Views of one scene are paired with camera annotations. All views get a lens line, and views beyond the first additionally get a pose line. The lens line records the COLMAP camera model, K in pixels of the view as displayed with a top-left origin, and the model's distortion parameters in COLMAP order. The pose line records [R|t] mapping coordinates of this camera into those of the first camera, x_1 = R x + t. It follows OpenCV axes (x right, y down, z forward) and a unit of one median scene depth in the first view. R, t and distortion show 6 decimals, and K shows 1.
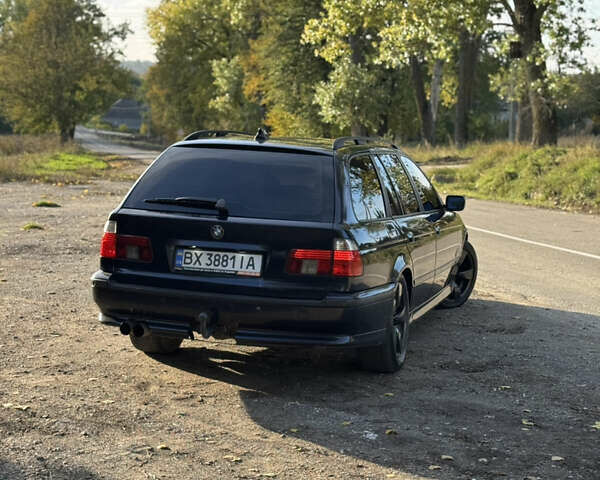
lens RADIAL K [[1122.4, 0, 300.0], [0, 1122.4, 240.0], [0, 0, 1]] dist [0.169032, -0.128062]
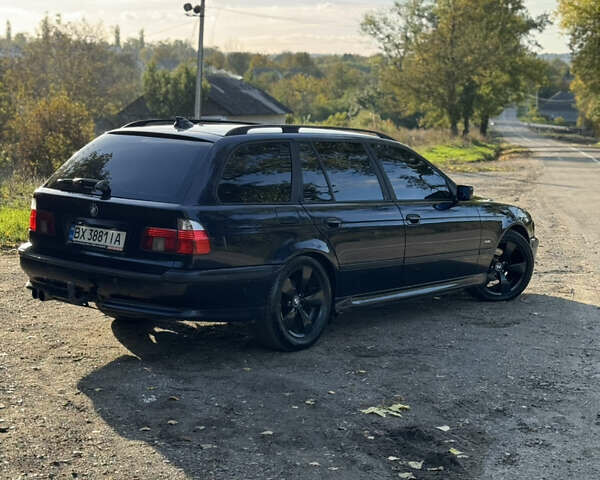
lens RADIAL K [[1122.4, 0, 300.0], [0, 1122.4, 240.0], [0, 0, 1]] dist [0.169032, -0.128062]
pose [[0.925075, 0.035974, -0.378076, 0.517616], [-0.033857, 0.999352, 0.012247, 0.001886], [0.378271, 0.001471, 0.925694, 0.040971]]
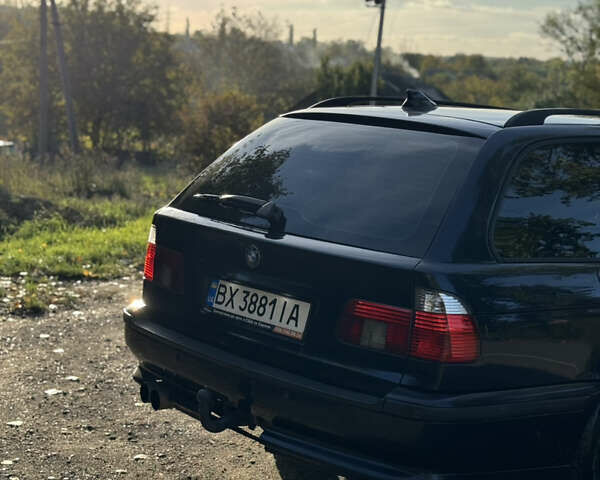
lens RADIAL K [[1122.4, 0, 300.0], [0, 1122.4, 240.0], [0, 0, 1]] dist [0.169032, -0.128062]
pose [[0.858981, 0.083260, -0.505193, 0.237735], [-0.084873, 0.996194, 0.019871, -0.028446], [0.504925, 0.025808, 0.862777, 0.479629]]
